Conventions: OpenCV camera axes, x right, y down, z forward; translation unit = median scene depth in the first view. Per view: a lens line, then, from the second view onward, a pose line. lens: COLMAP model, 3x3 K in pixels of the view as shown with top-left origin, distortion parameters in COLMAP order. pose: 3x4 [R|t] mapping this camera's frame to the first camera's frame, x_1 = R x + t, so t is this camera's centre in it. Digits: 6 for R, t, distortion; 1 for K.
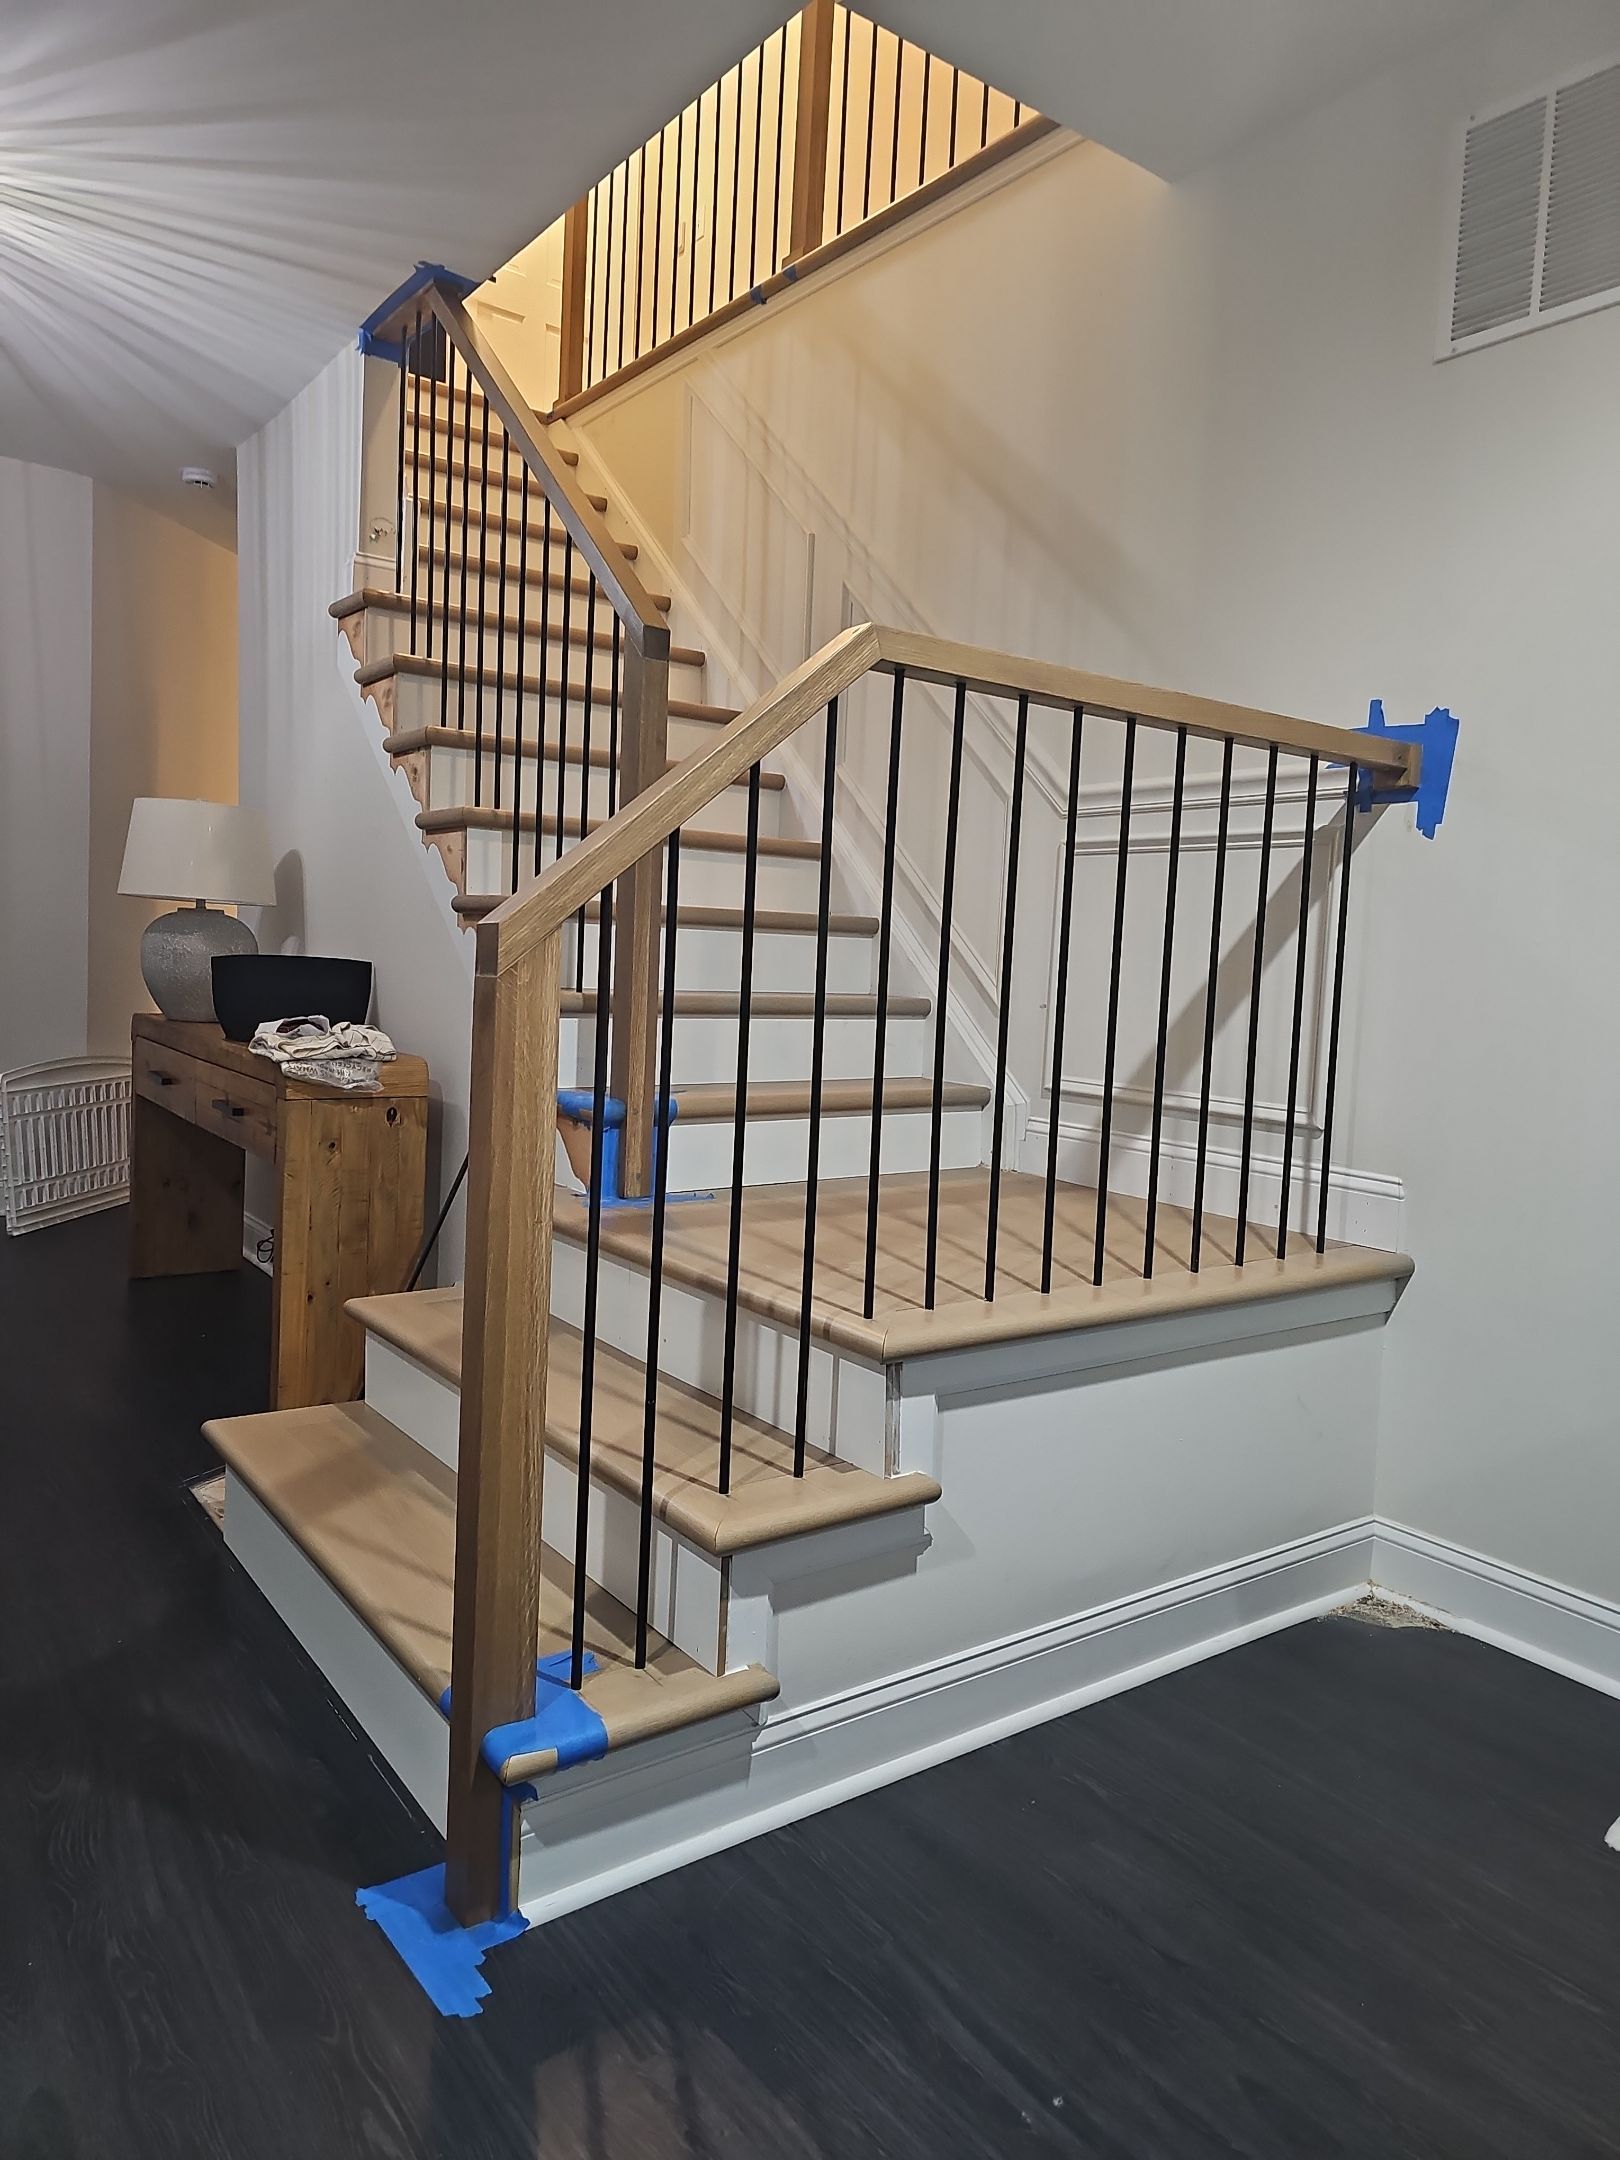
lens RADIAL K [[1422.1, 0, 812.5], [0, 1422.1, 1058.1], [0, 0, 1]] dist [0.053743, -0.048226]
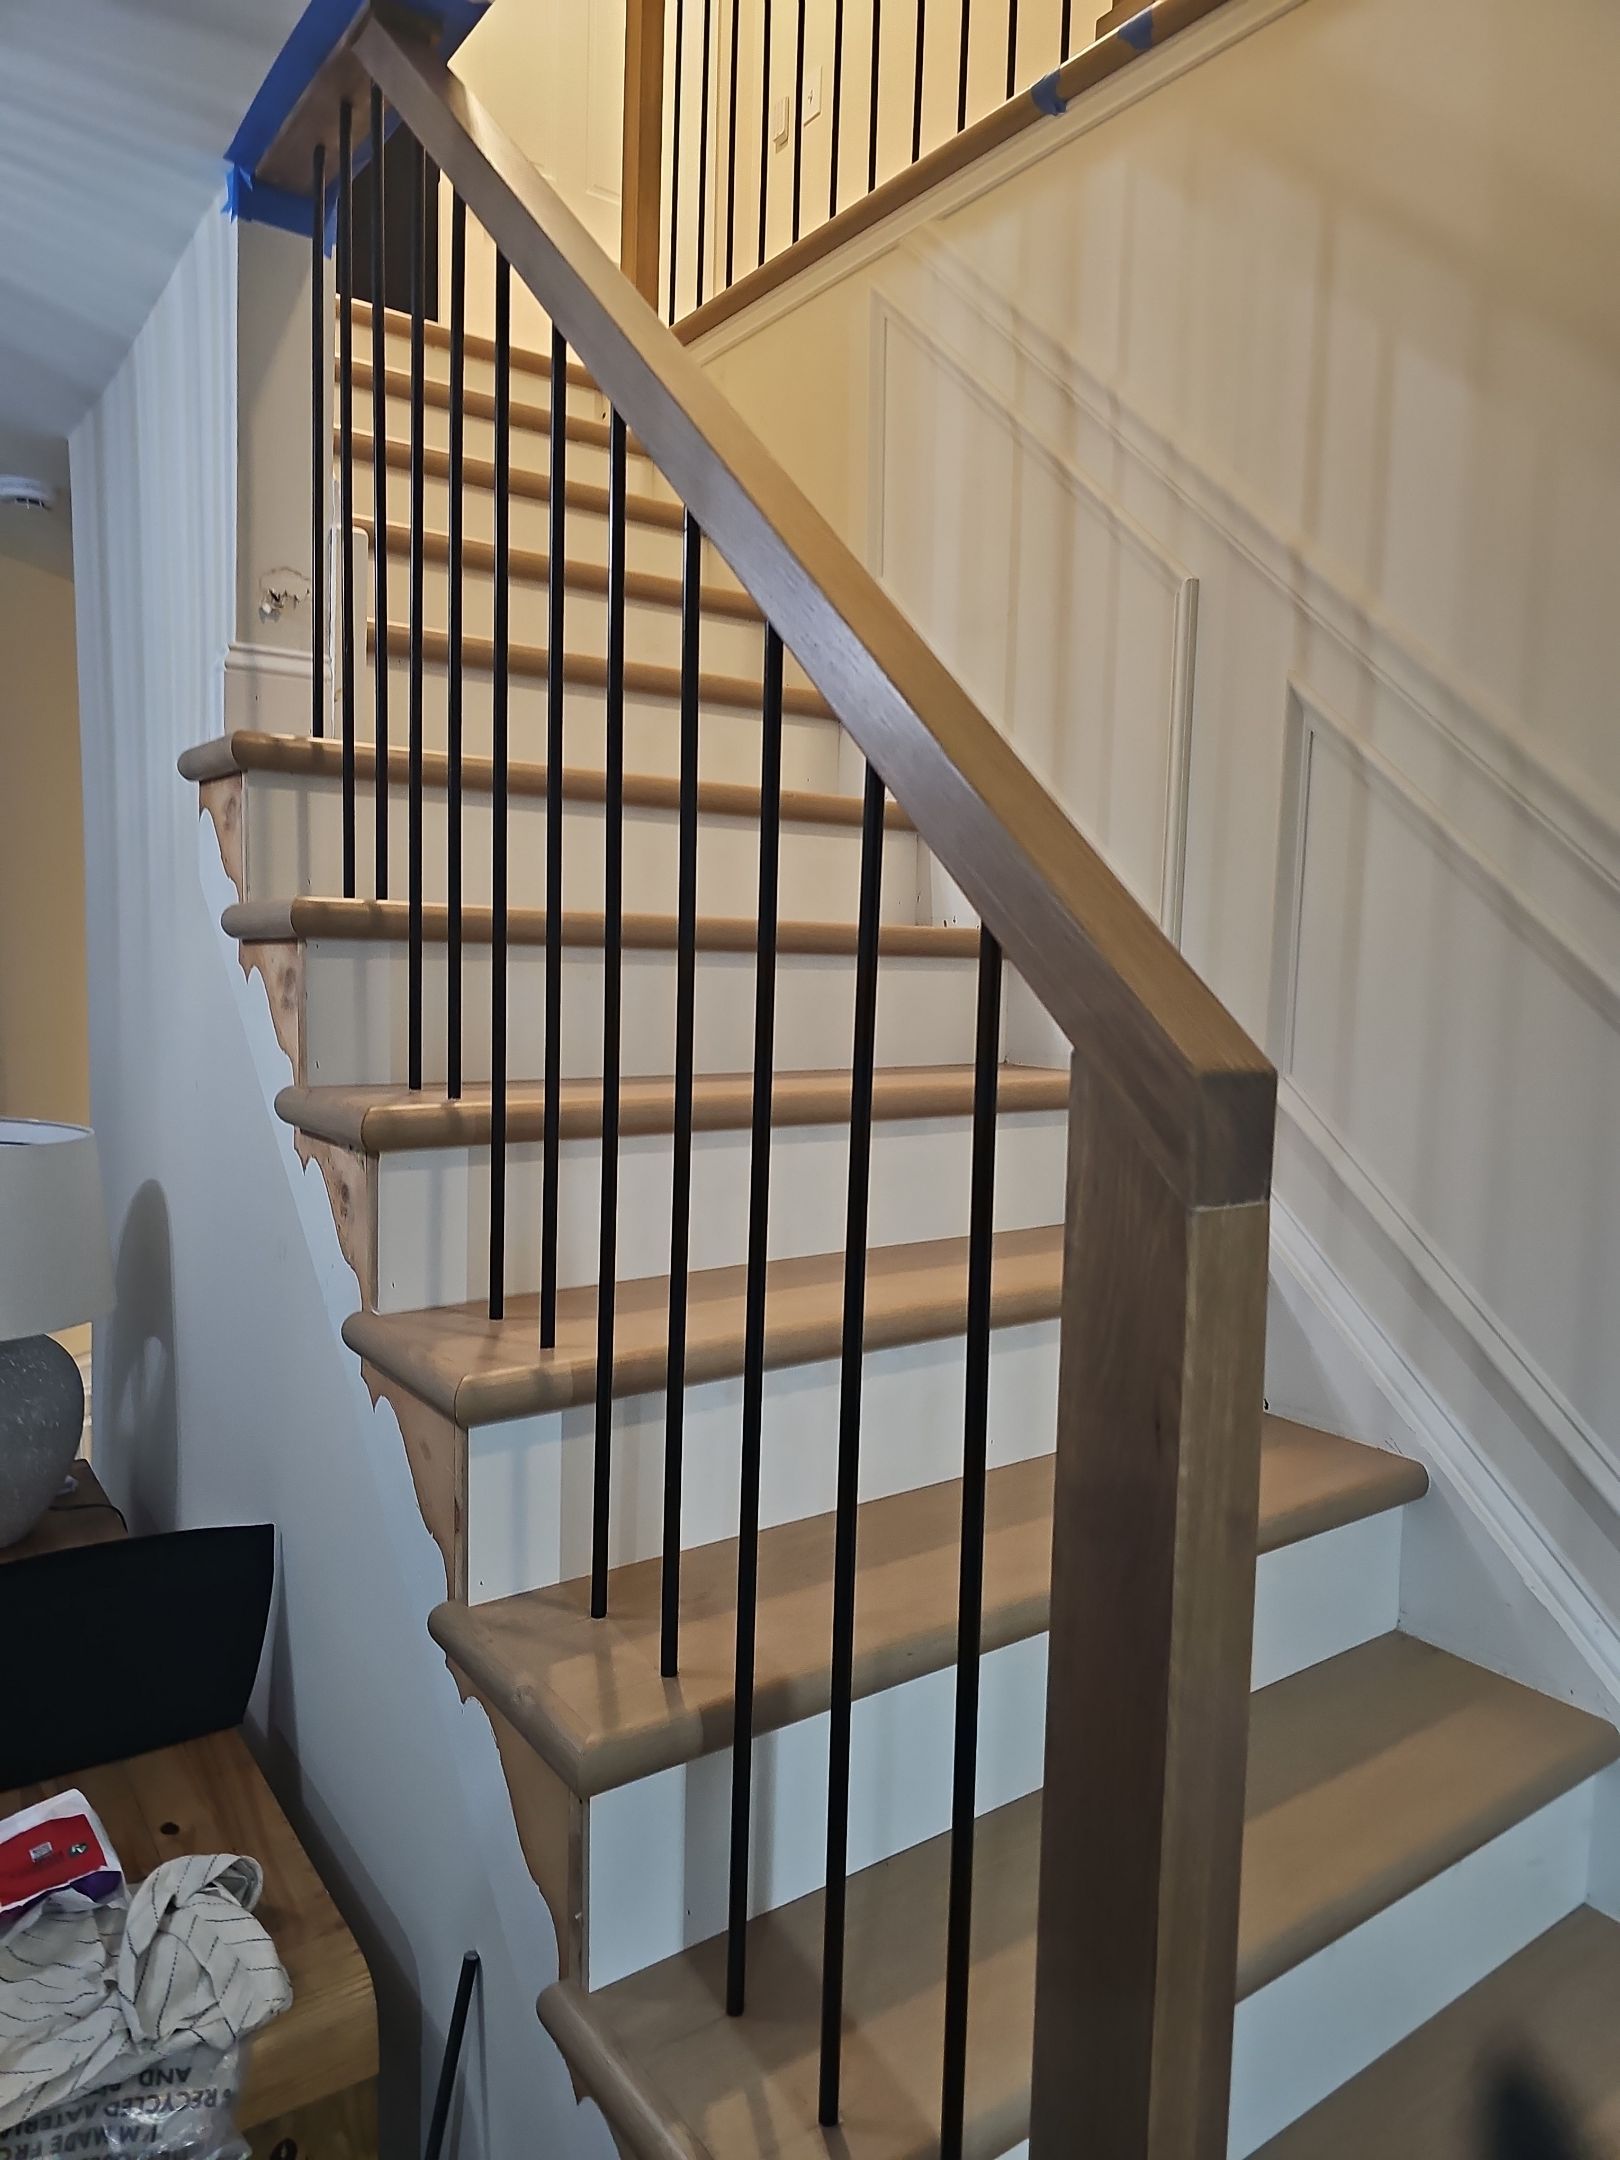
lens RADIAL K [[1422.1, 0, 817.4], [0, 1422.1, 1072.0], [0, 0, 1]] dist [0.053743, -0.048226]
pose [[0.999773, -0.017257, -0.012533, -0.133703], [0.017344, 0.999826, 0.006862, -0.231219], [0.012413, -0.007077, 0.999898, 0.579644]]
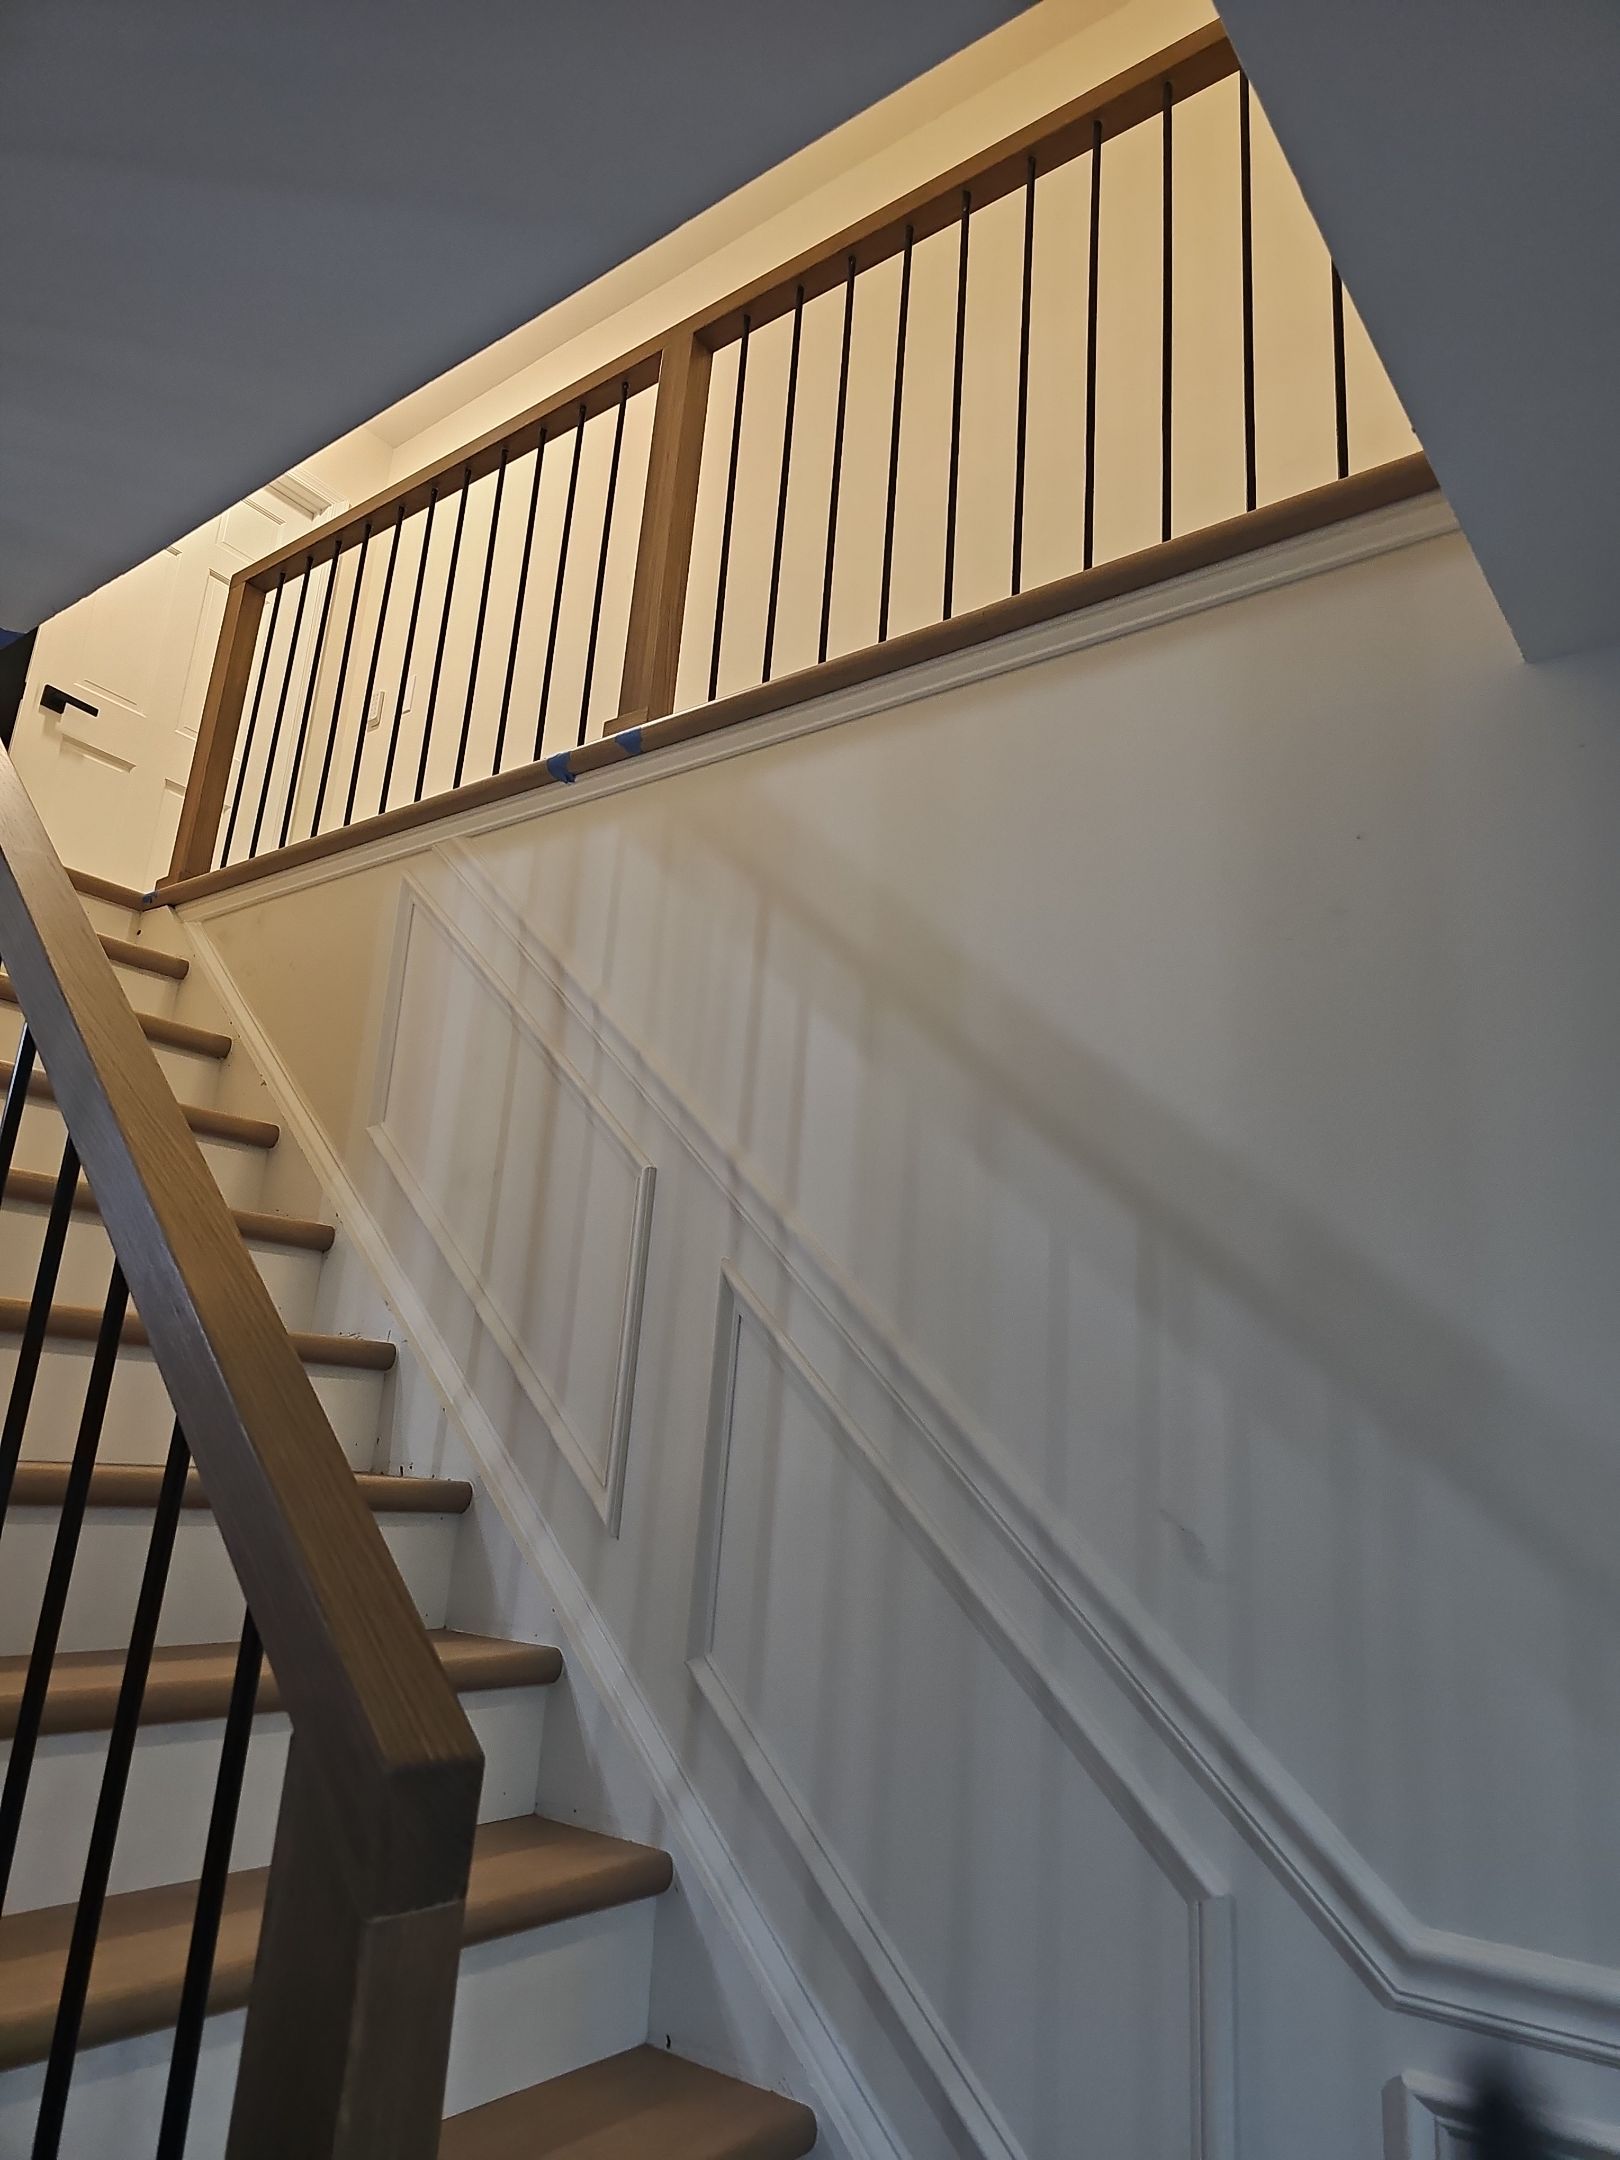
lens RADIAL K [[1422.1, 0, 825.9], [0, 1422.1, 1065.7], [0, 0, 1]] dist [0.053743, -0.048226]
pose [[0.957241, 0.095973, 0.272909, -0.094362], [-0.000861, 0.944307, -0.329063, -0.253475], [-0.289291, 0.314758, 0.904012, 0.546076]]
